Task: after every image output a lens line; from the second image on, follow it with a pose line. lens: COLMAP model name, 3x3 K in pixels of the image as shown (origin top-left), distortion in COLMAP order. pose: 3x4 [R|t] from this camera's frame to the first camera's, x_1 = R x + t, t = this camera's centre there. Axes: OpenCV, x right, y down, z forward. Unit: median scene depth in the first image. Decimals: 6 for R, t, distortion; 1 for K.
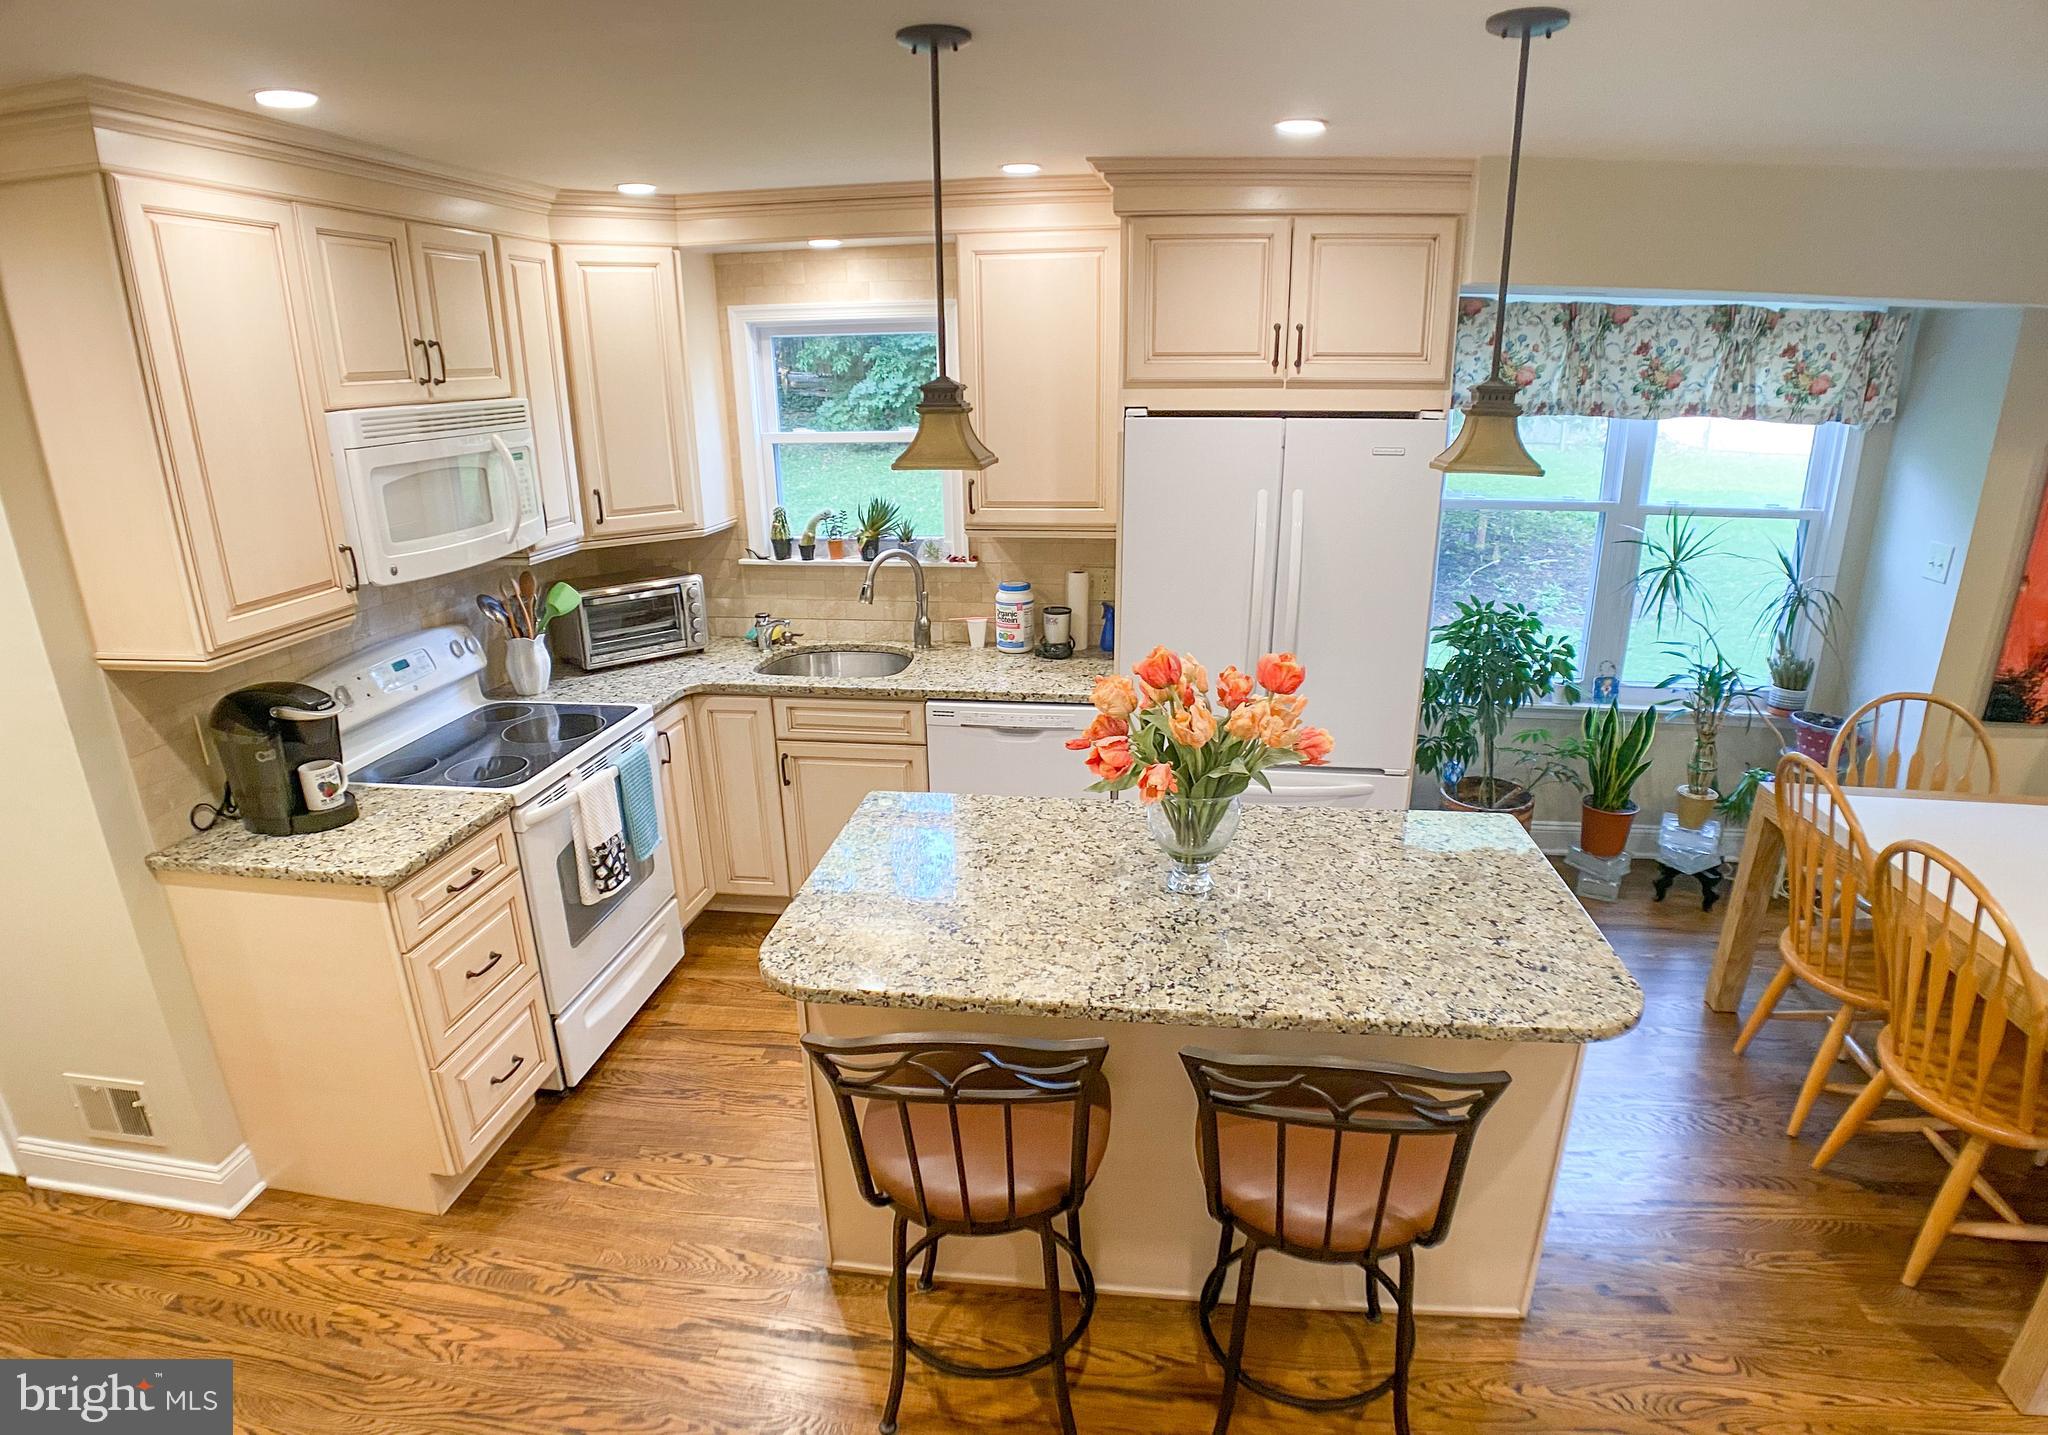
lens RADIAL K [[1089.1, 0, 1028.1], [0, 1089.1, 755.0], [0, 0, 1]] dist [-0.088258, 0.011646]
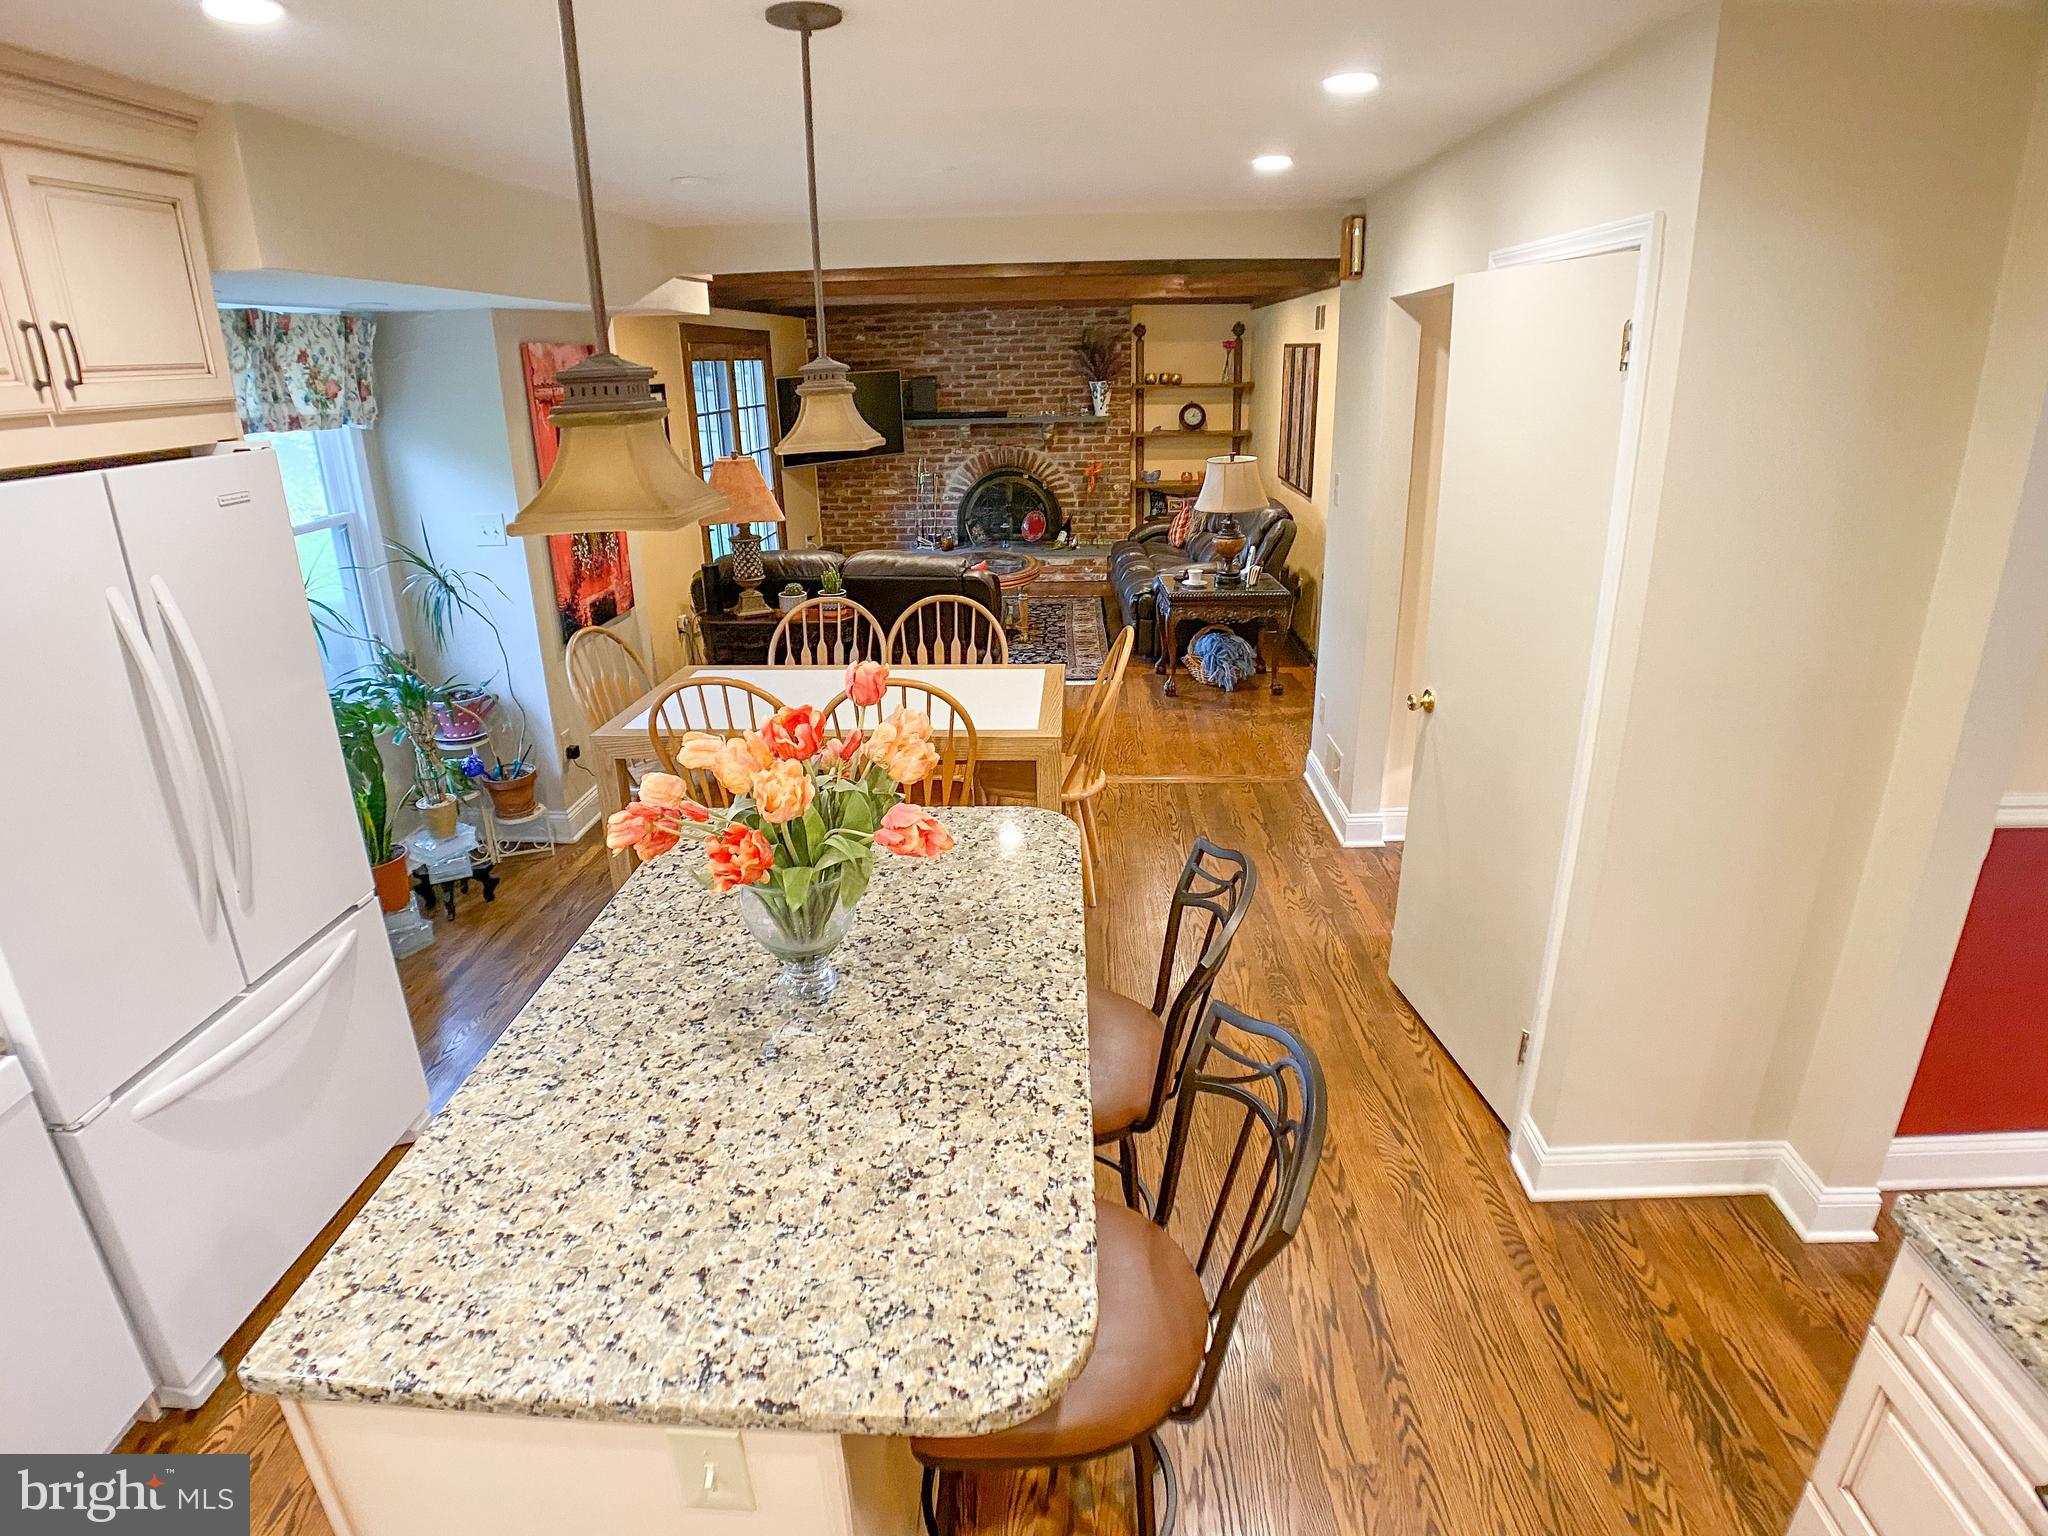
lens RADIAL K [[1089.9, 0, 1010.5], [0, 1089.9, 765.4], [0, 0, 1]] dist [-0.098742, 0.017335]
pose [[-0.075324, -0.338117, 0.938085, -0.349031], [0.355098, 0.869990, 0.342086, -0.152524], [-0.931789, 0.358880, 0.054534, 0.462815]]
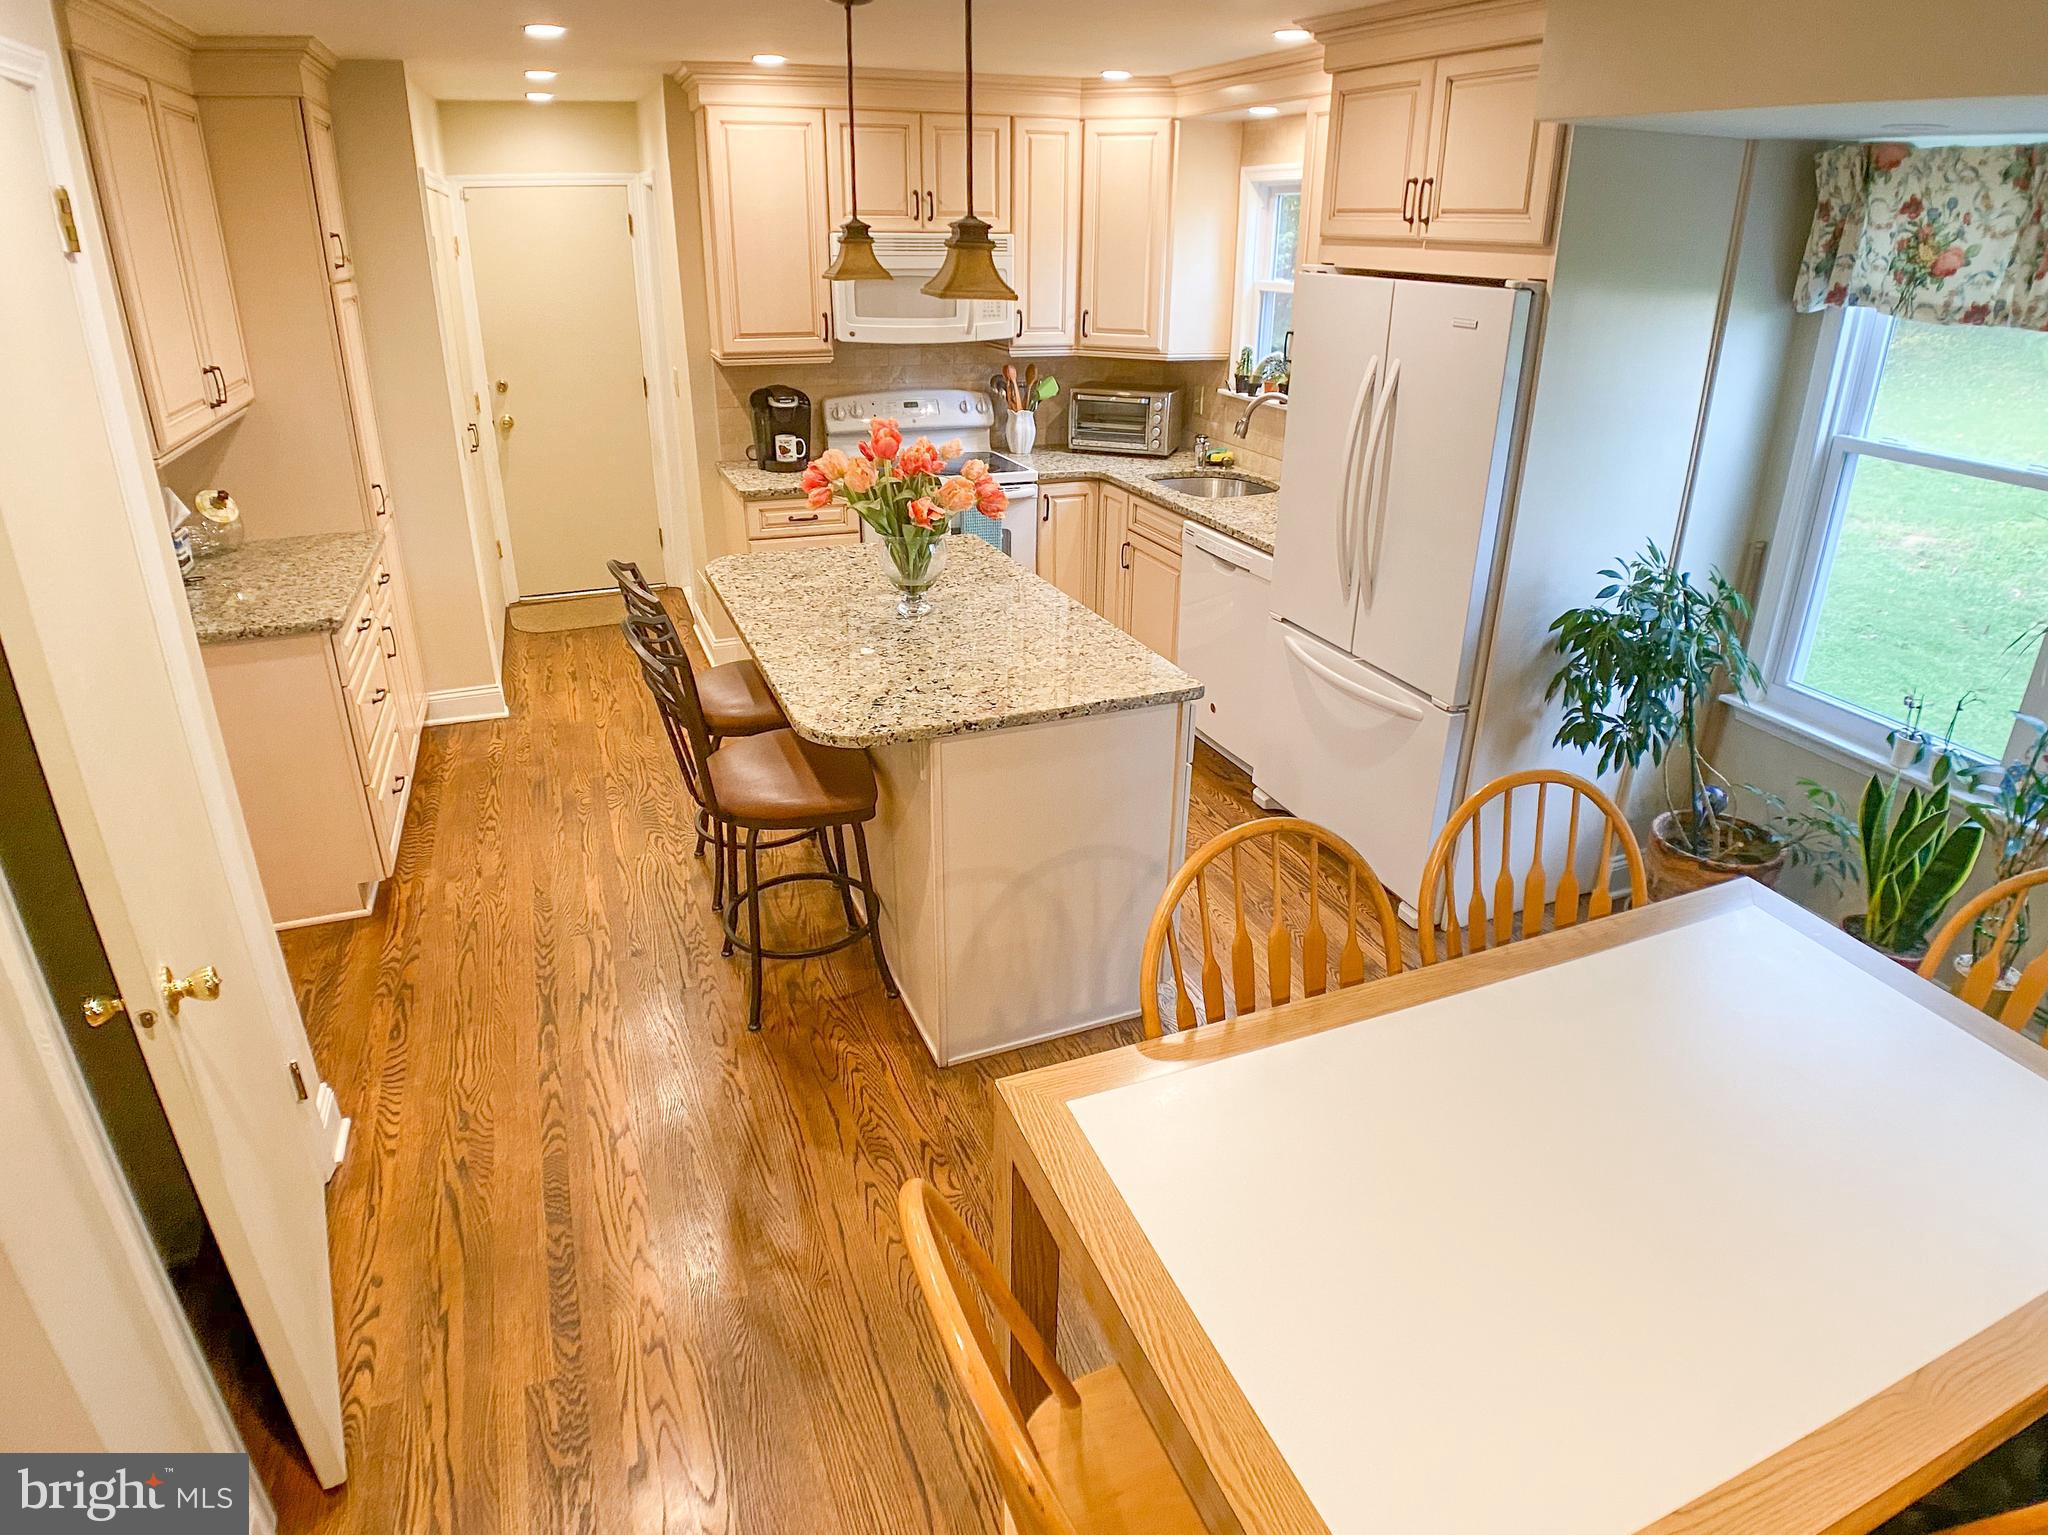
lens RADIAL K [[1188.8, 0, 1023.1], [0, 1188.8, 748.3], [0, 0, 1]] dist [-0.099724, 0.020712]
pose [[0.492306, 0.365512, -0.789959, 0.874956], [-0.309633, 0.921735, 0.233520, -0.063287], [0.813488, 0.129634, 0.566950, 0.189079]]
